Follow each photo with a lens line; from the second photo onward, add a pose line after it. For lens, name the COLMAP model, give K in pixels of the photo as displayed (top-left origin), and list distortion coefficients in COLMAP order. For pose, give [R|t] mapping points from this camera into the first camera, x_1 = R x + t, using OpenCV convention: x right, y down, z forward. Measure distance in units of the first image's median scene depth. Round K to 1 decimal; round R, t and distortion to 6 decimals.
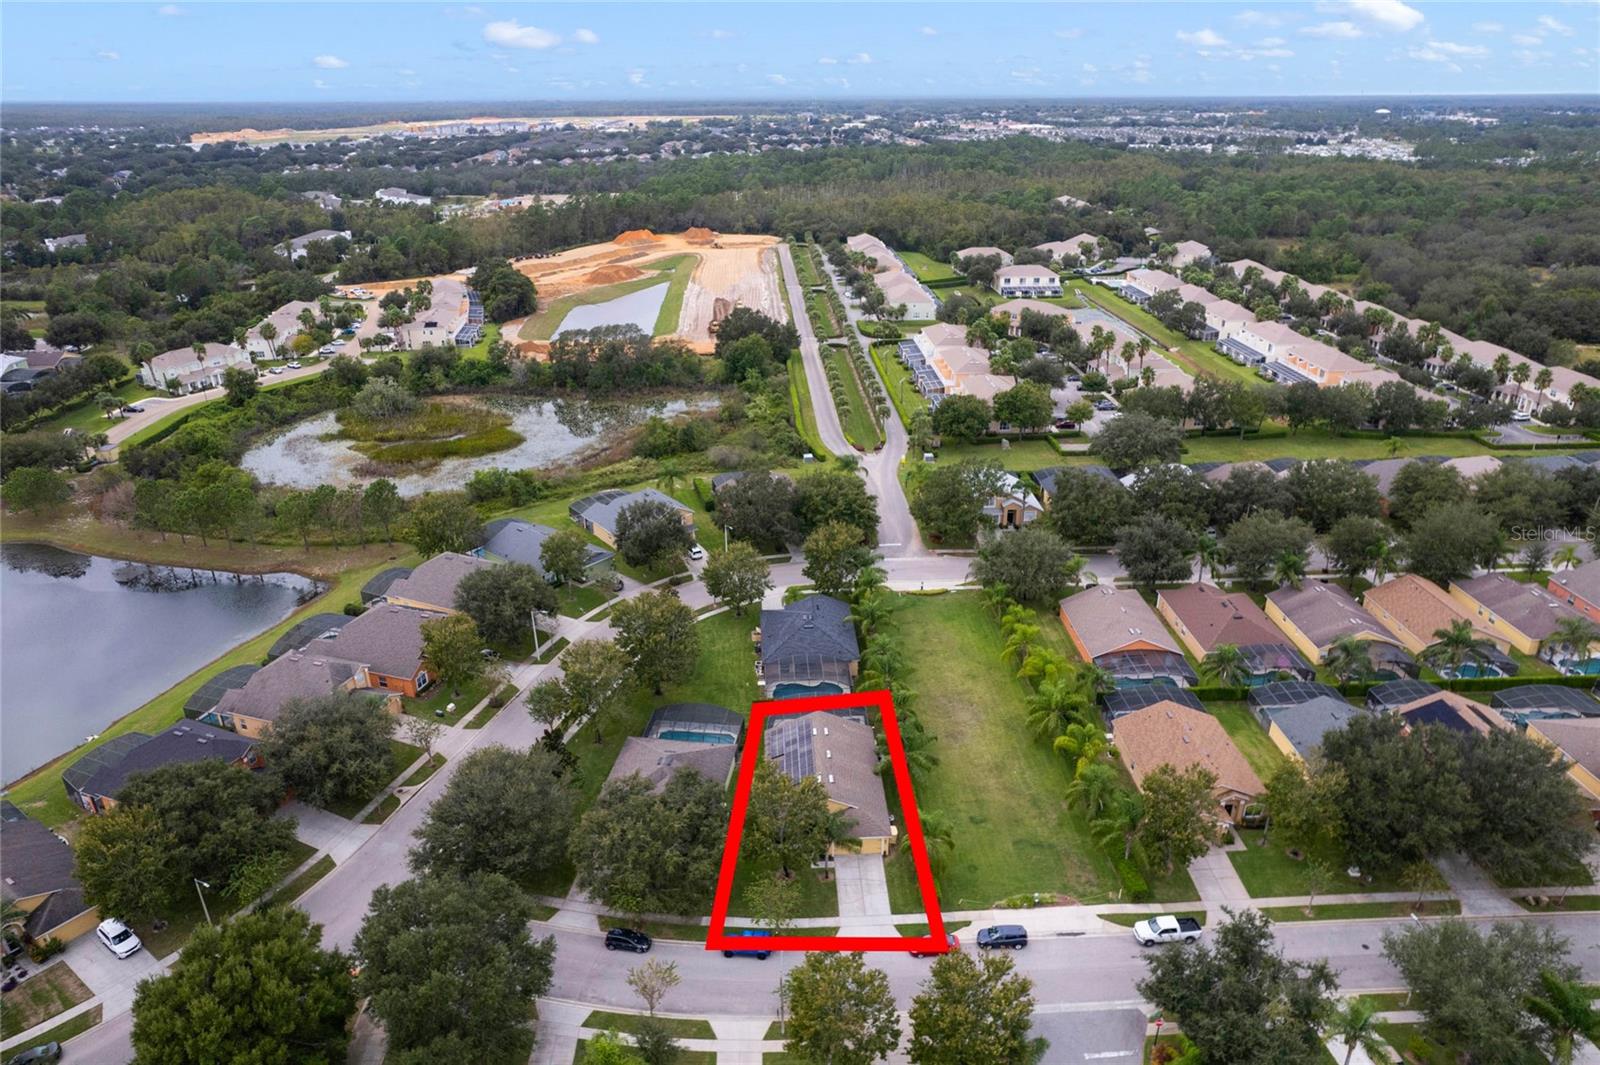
lens RADIAL K [[1024.9, 0, 808.3], [0, 1024.9, 543.3], [0, 0, 1]] dist [-0.073902, 0.065784]
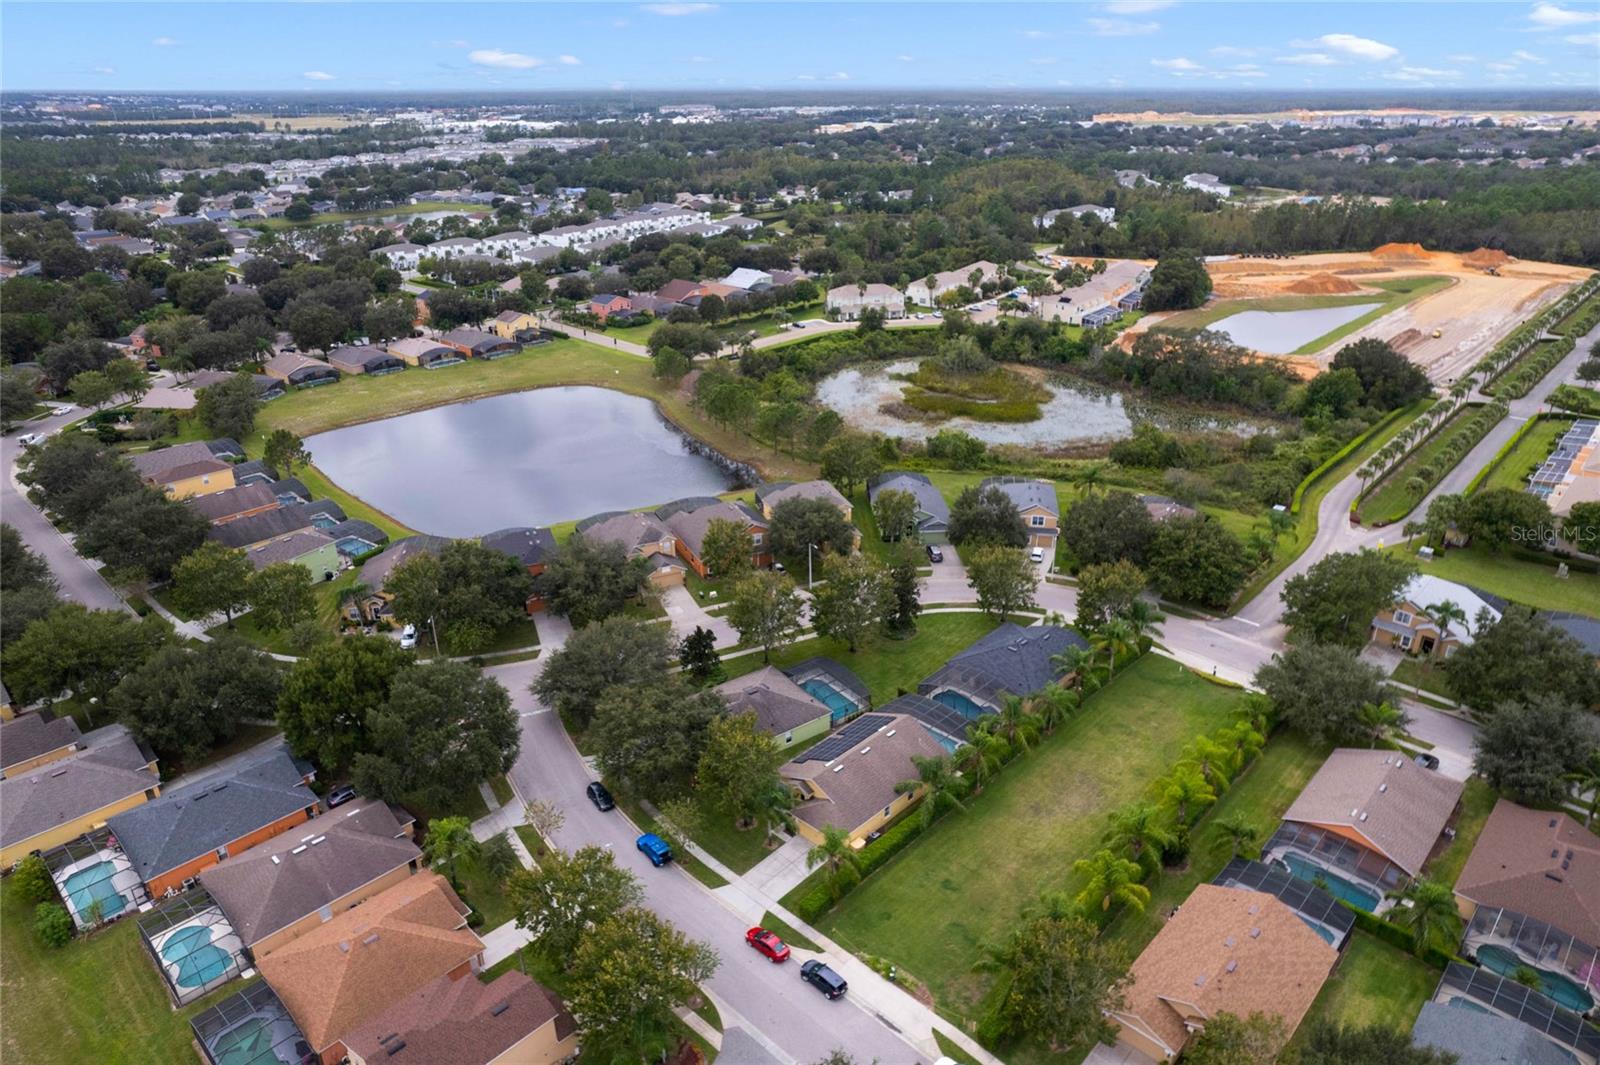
lens RADIAL K [[1024.9, 0, 808.3], [0, 1024.9, 543.3], [0, 0, 1]] dist [-0.073902, 0.065784]
pose [[0.690554, 0.303806, -0.656382, 0.262685], [-0.296510, 0.946653, 0.126211, -0.042012], [0.659710, 0.107468, 0.743797, 0.095858]]
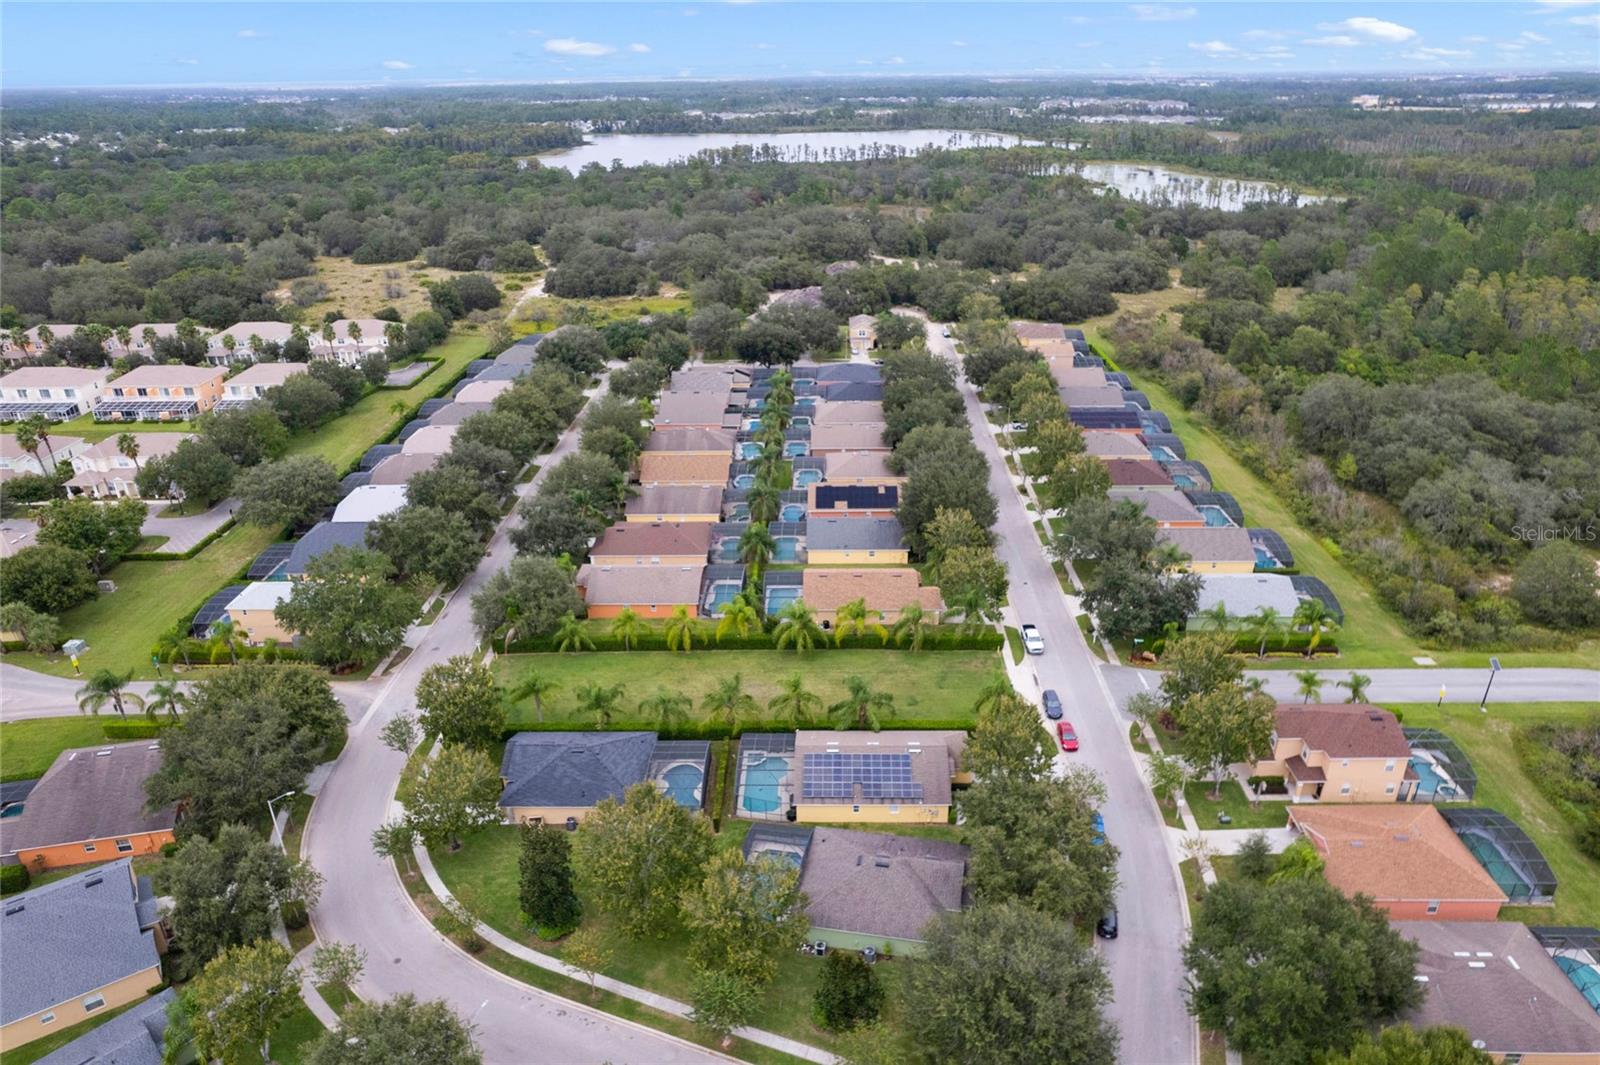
lens RADIAL K [[1024.9, 0, 808.3], [0, 1024.9, 543.3], [0, 0, 1]] dist [-0.073902, 0.065784]
pose [[0.067247, -0.414496, 0.907563, -0.366050], [0.426235, 0.834375, 0.349488, -0.148614], [-0.902109, 0.363333, 0.232782, 0.349896]]
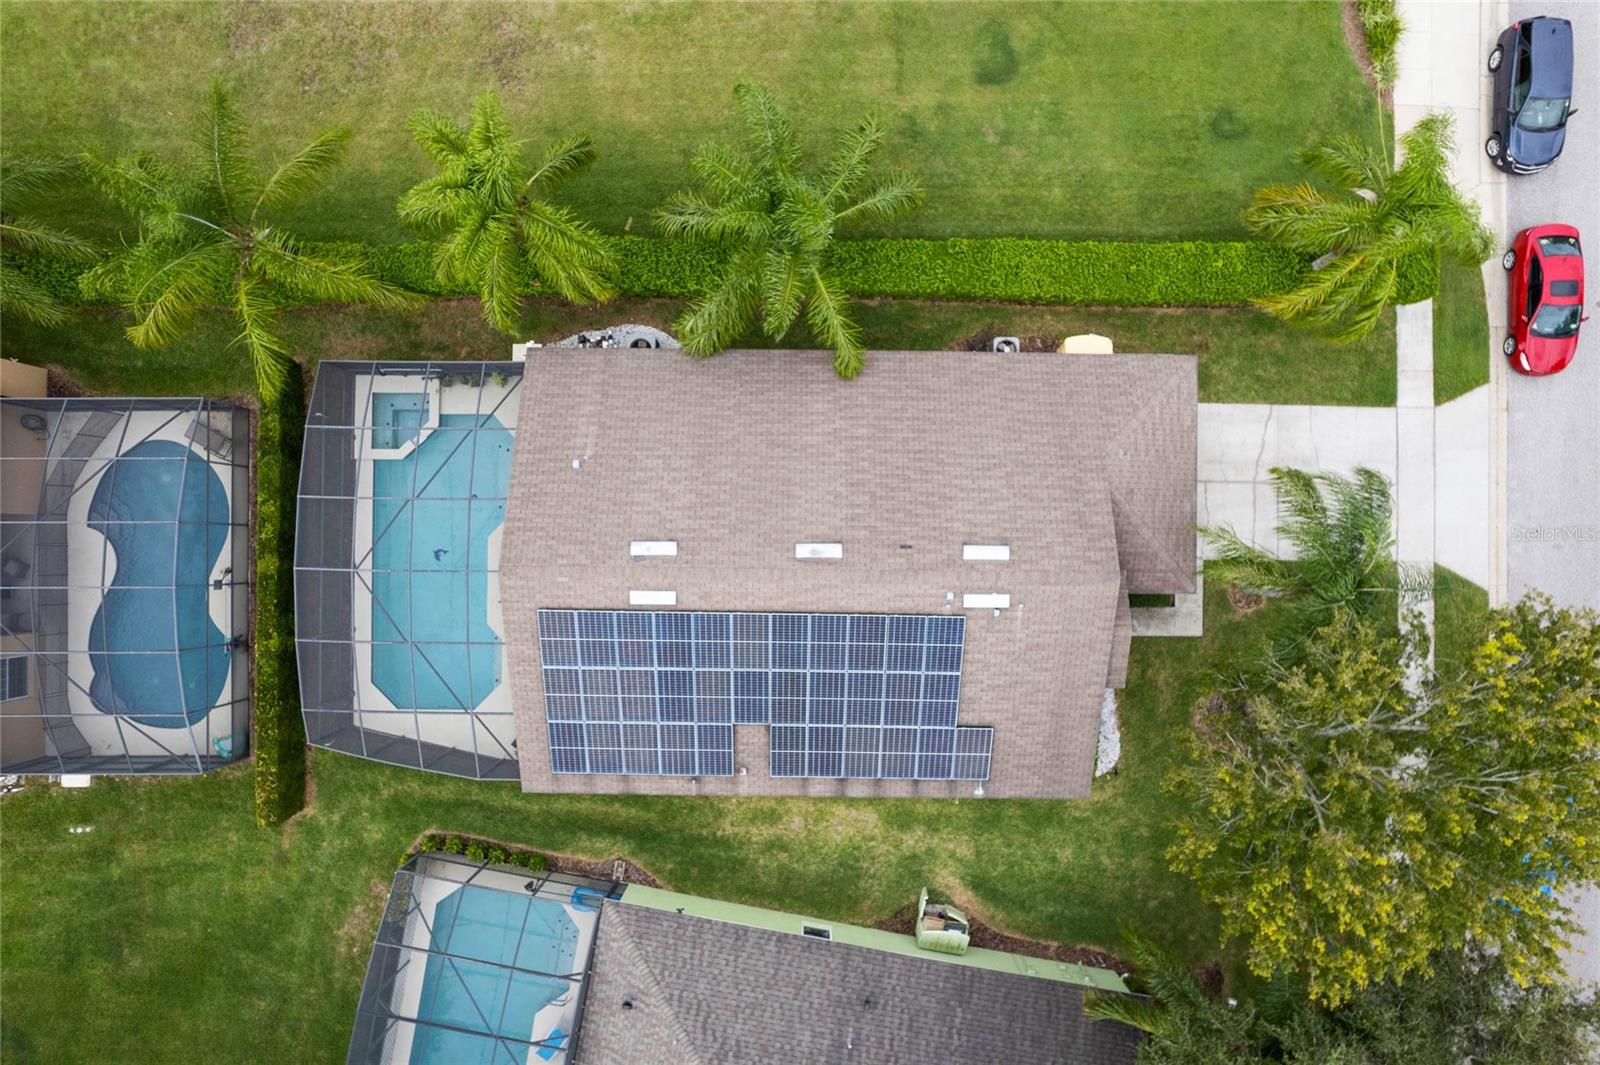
lens RADIAL K [[1024.9, 0, 808.3], [0, 1024.9, 543.3], [0, 0, 1]] dist [-0.073902, 0.065784]
pose [[0.060500, -0.998040, 0.015986, 0.008143], [0.409933, 0.039446, 0.911262, -0.005580], [-0.910107, -0.048578, 0.411516, 0.417172]]
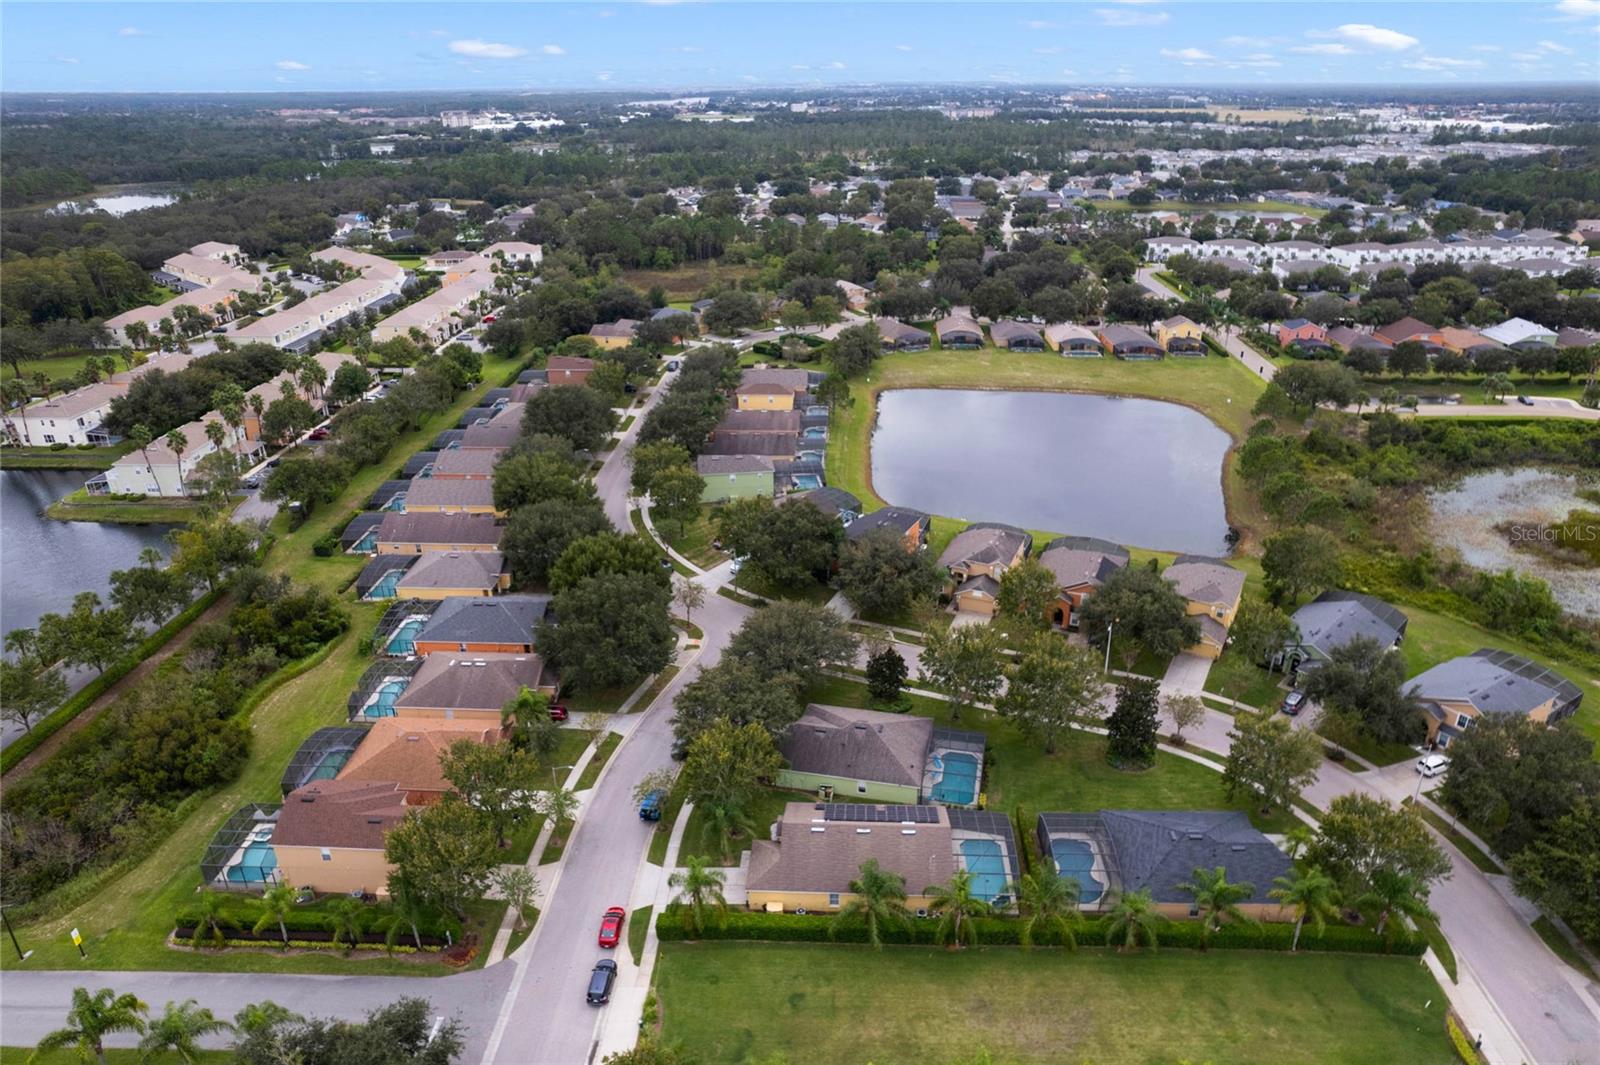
lens RADIAL K [[1024.9, 0, 808.3], [0, 1024.9, 543.3], [0, 0, 1]] dist [-0.073902, 0.065784]
pose [[-0.097019, 0.420943, -0.901884, 0.327126], [-0.401861, 0.812443, 0.422427, -0.158405], [0.910547, 0.403415, 0.090338, 0.359386]]
